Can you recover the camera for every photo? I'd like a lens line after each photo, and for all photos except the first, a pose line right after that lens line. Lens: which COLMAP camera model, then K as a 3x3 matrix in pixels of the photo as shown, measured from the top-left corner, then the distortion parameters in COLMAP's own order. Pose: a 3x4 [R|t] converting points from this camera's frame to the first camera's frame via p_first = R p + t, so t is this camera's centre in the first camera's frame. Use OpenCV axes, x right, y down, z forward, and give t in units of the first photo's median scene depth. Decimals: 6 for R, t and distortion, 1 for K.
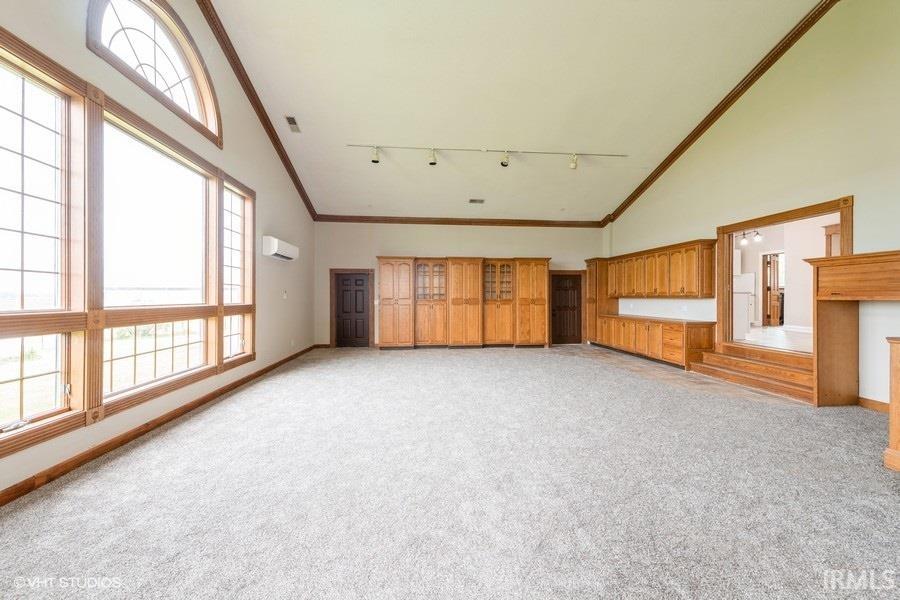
lens RADIAL K [[353.2, 0, 450.8], [0, 353.2, 298.0], [0, 0, 1]] dist [0.010808, -0.002258]
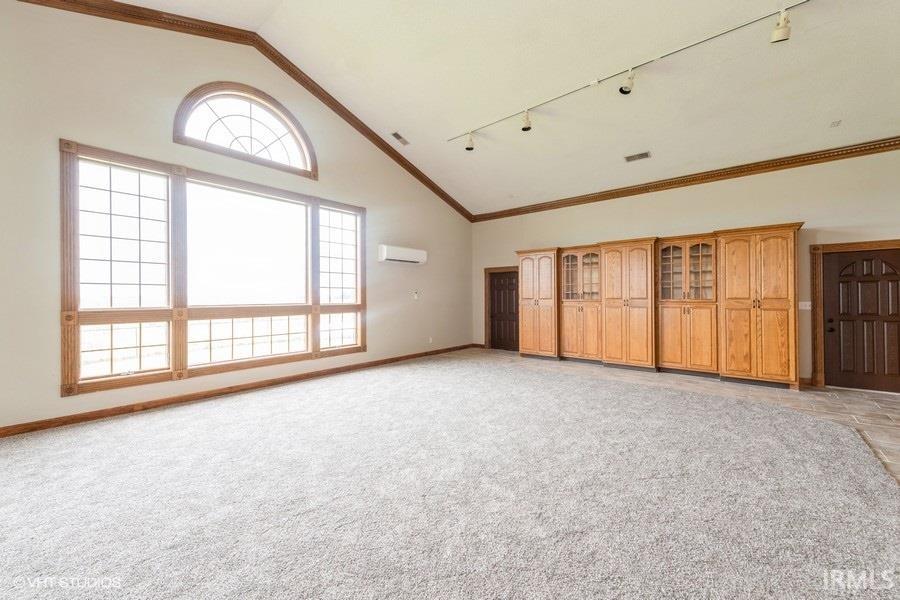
lens RADIAL K [[353.2, 0, 448.9], [0, 353.2, 296.1], [0, 0, 1]] dist [0.010808, -0.002258]
pose [[0.692549, -0.004114, -0.721359, 0.328316], [0.003043, 0.999992, -0.002781, -0.002957], [0.721364, -0.000269, 0.692556, 0.268053]]
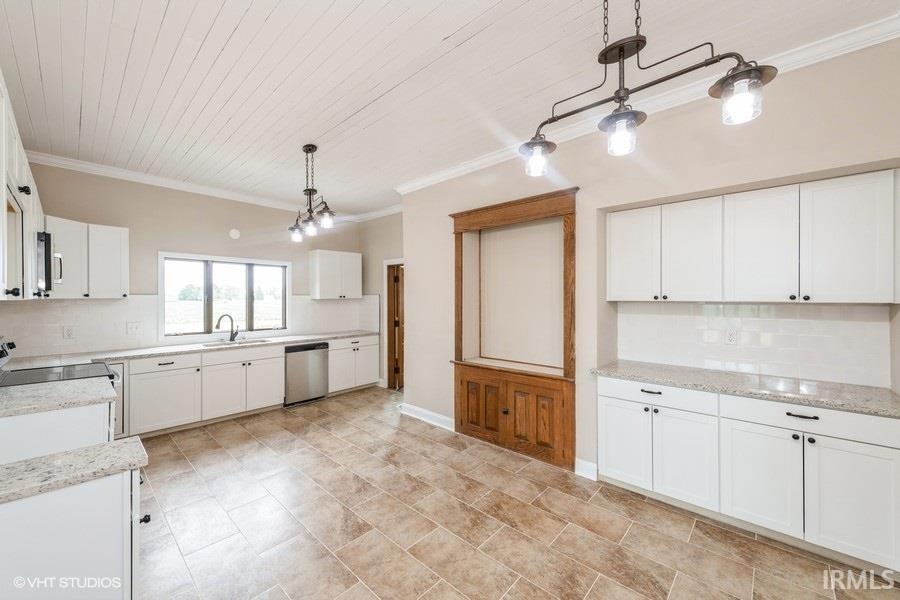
lens RADIAL K [[353.2, 0, 449.8], [0, 353.2, 300.6], [0, 0, 1]] dist [0.010808, -0.002258]
pose [[0.738719, -0.005344, 0.673992, 0.658057], [0.001288, 0.999978, 0.006517, -0.078648], [-0.674012, -0.003946, 0.738710, 0.590047]]
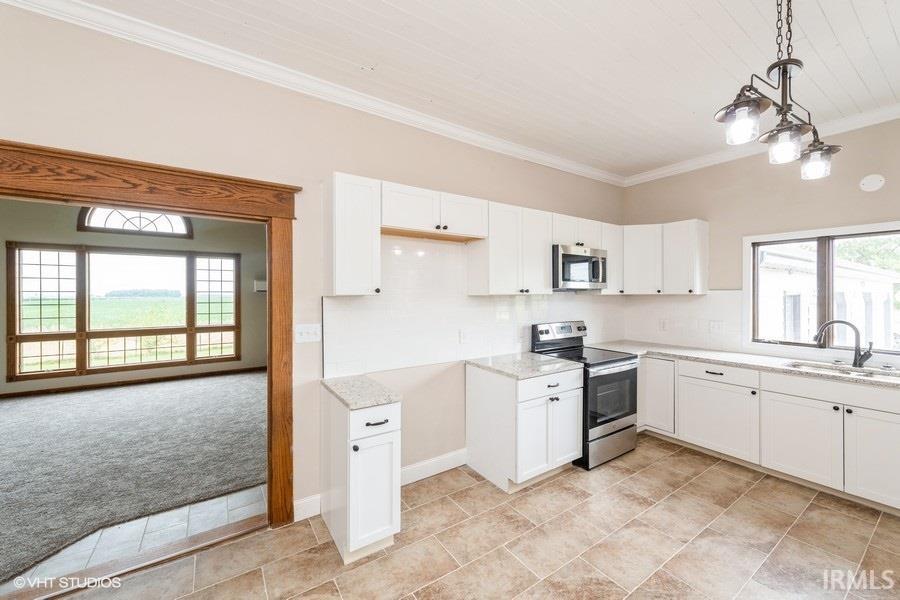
lens RADIAL K [[353.2, 0, 444.5], [0, 353.2, 295.6], [0, 0, 1]] dist [0.010808, -0.002258]
pose [[0.474626, 0.000752, -0.880188, 0.863127], [0.000768, 0.999999, 0.001269, -0.078265], [0.880187, -0.001278, 0.474624, 0.721278]]
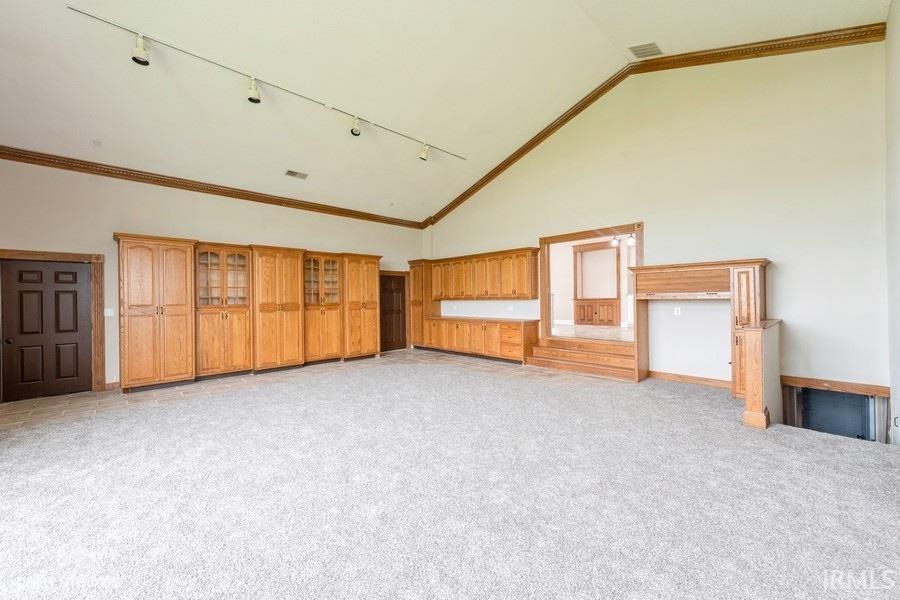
lens RADIAL K [[353.2, 0, 451.1], [0, 353.2, 298.4], [0, 0, 1]] dist [0.010808, -0.002258]
pose [[0.785854, -0.008500, 0.618353, -0.144734], [0.013330, 0.999906, -0.003196, -0.001662], [-0.618268, 0.010754, 0.785894, 0.207935]]
